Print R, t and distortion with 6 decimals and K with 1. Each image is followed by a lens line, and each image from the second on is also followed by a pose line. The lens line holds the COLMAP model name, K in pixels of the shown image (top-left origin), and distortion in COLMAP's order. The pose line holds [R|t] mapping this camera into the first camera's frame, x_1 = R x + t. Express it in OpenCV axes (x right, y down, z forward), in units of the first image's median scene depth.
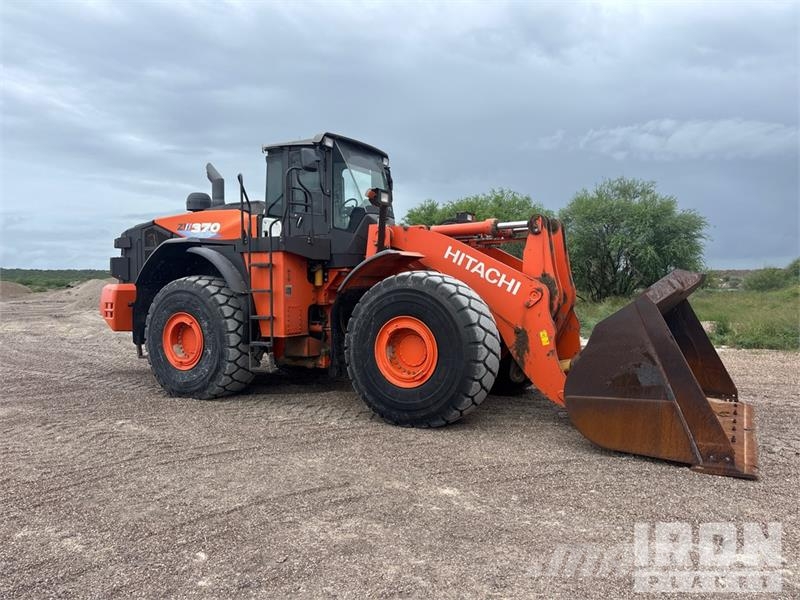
lens RADIAL K [[611.2, 0, 400.0], [0, 611.2, 300.0], [0, 0, 1]] dist [0.097489, -0.143152]
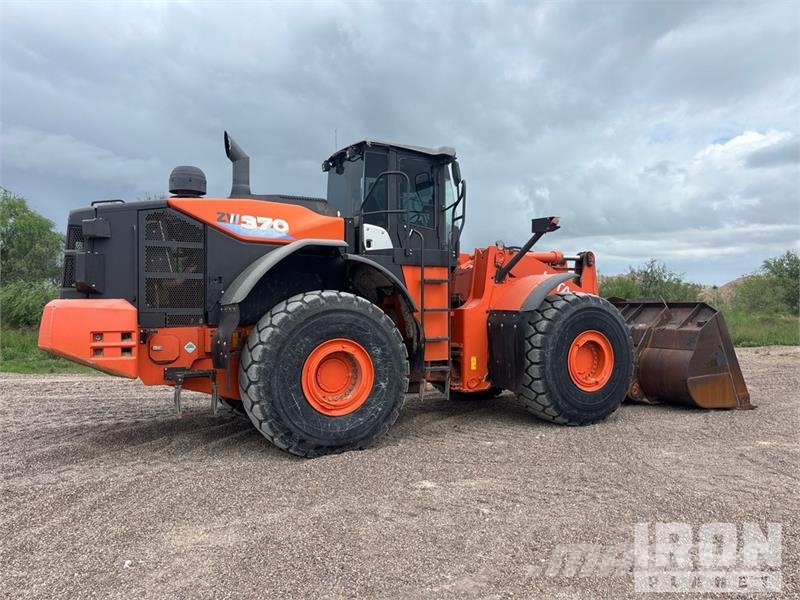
lens RADIAL K [[611.2, 0, 400.0], [0, 611.2, 300.0], [0, 0, 1]] dist [0.097489, -0.143152]
pose [[0.529105, 0.008903, 0.848509, -0.935292], [0.013817, 0.999722, -0.019106, -0.011690], [-0.848444, 0.021833, 0.528835, 0.529012]]
